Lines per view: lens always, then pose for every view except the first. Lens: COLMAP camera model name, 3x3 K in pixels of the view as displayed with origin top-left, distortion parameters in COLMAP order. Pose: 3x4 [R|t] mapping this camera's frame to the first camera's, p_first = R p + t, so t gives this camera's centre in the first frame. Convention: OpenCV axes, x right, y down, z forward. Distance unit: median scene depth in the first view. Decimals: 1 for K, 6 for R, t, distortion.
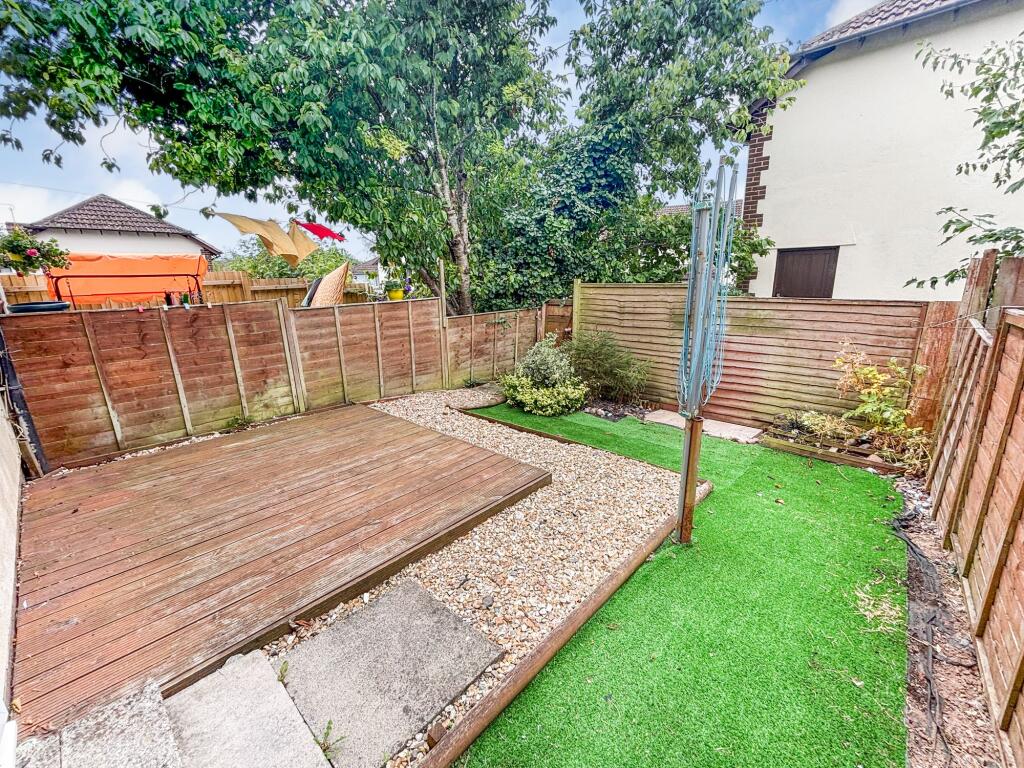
lens RADIAL K [[421.1, 0, 512.5], [0, 421.1, 380.0], [0, 0, 1]] dist [0.001109, -0.000149]
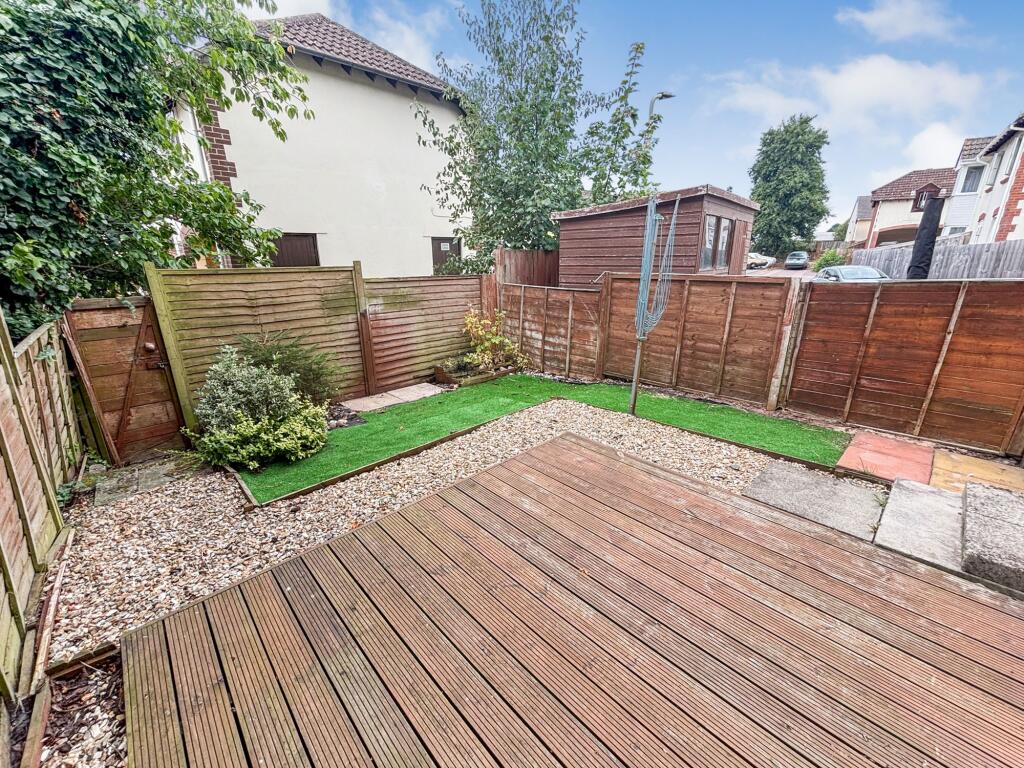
lens RADIAL K [[409.8, 0, 512.0], [0, 409.8, 384.0], [0, 0, 1]] dist [-0.000275, -0.000080]
pose [[0.061840, -0.280341, 0.957906, -0.530379], [0.237714, 0.936262, 0.258661, -0.124675], [-0.969365, 0.211712, 0.124540, 0.552611]]
